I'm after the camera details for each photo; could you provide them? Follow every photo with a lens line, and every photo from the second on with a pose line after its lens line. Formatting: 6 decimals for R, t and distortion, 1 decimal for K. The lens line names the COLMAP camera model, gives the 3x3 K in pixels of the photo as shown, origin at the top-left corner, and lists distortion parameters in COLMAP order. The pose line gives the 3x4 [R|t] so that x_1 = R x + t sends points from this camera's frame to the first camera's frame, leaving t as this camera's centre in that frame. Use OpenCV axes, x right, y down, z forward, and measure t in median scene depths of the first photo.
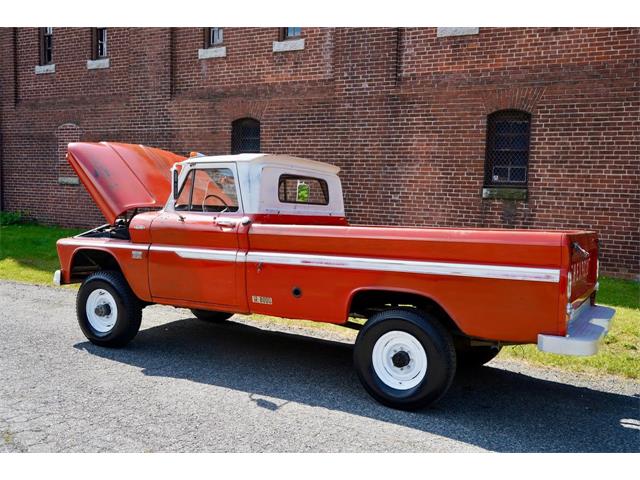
lens RADIAL K [[617.9, 0, 322.4], [0, 617.9, 242.3], [0, 0, 1]] dist [-0.002632, 0.000000]
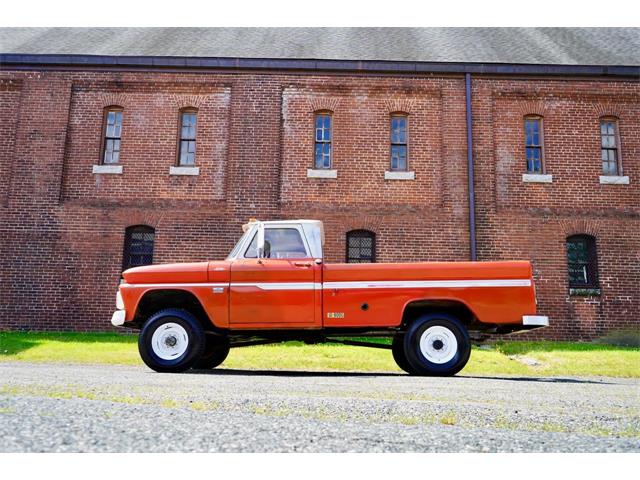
lens RADIAL K [[554.3, 0, 325.7], [0, 554.3, 244.8], [0, 0, 1]] dist [-0.012953, 0.018370]
pose [[0.878407, 0.070689, 0.472656, -0.375319], [0.048670, 0.970627, -0.235616, 0.120322], [-0.475428, 0.229971, 0.849165, -0.057966]]
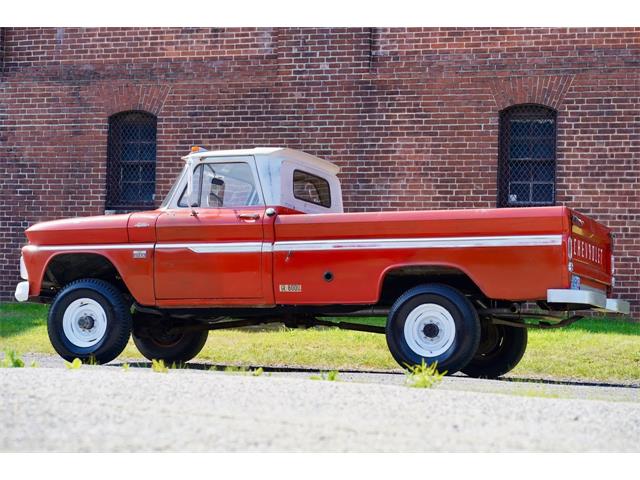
lens RADIAL K [[1679.1, 0, 318.4], [0, 1679.1, 238.5], [0, 0, 1]] dist [-0.001947, 0.000000]
pose [[0.988483, 0.000901, 0.151329, -0.239743], [0.017848, 0.992309, -0.122490, 0.179101], [-0.150275, 0.123780, 0.980865, -0.879100]]
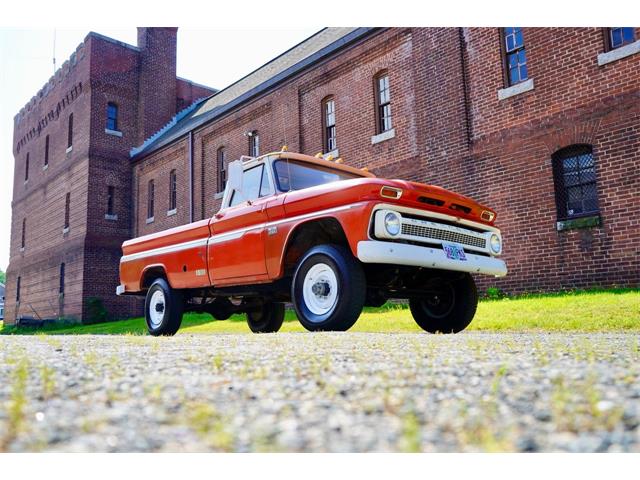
lens RADIAL K [[554.3, 0, 319.3], [0, 554.3, 240.2], [0, 0, 1]] dist [-0.012953, 0.018370]
pose [[0.939389, -0.107728, -0.325488, 0.184844], [0.026216, 0.969144, -0.245099, 0.161523], [0.341849, 0.221710, 0.913227, 0.017823]]
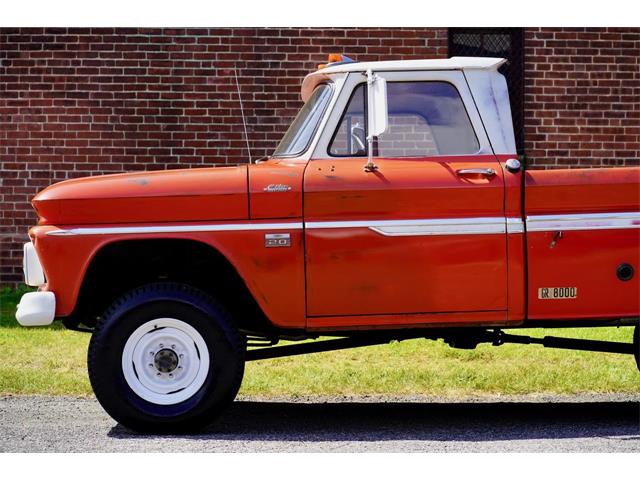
lens RADIAL K [[1538.2, 0, 326.8], [0, 1538.2, 239.5], [0, 0, 1]] dist [-0.031944, 0.000000]
pose [[0.845038, -0.030350, 0.533844, -0.559545], [0.070902, 0.995932, -0.055613, 0.055494], [-0.529985, 0.084846, 0.843752, -0.082119]]
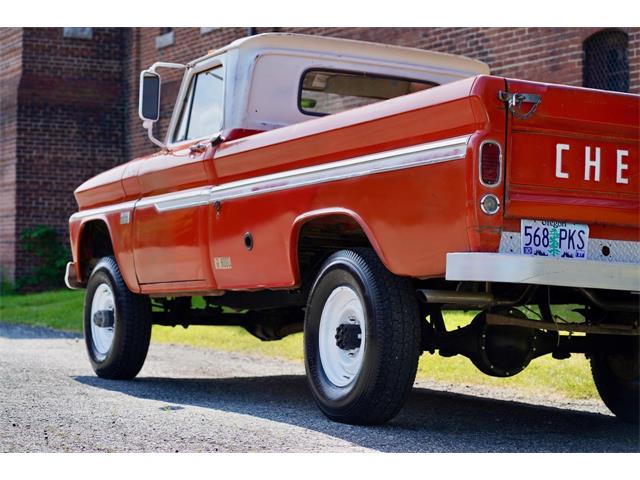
lens RADIAL K [[1538.2, 0, 327.5], [0, 1538.2, 231.6], [0, 0, 1]] dist [-0.031944, 0.000000]
pose [[0.834438, -0.037168, -0.549847, 0.417508], [-0.032539, 0.992660, -0.116481, 0.119867], [0.550140, 0.115088, 0.827104, -0.099472]]
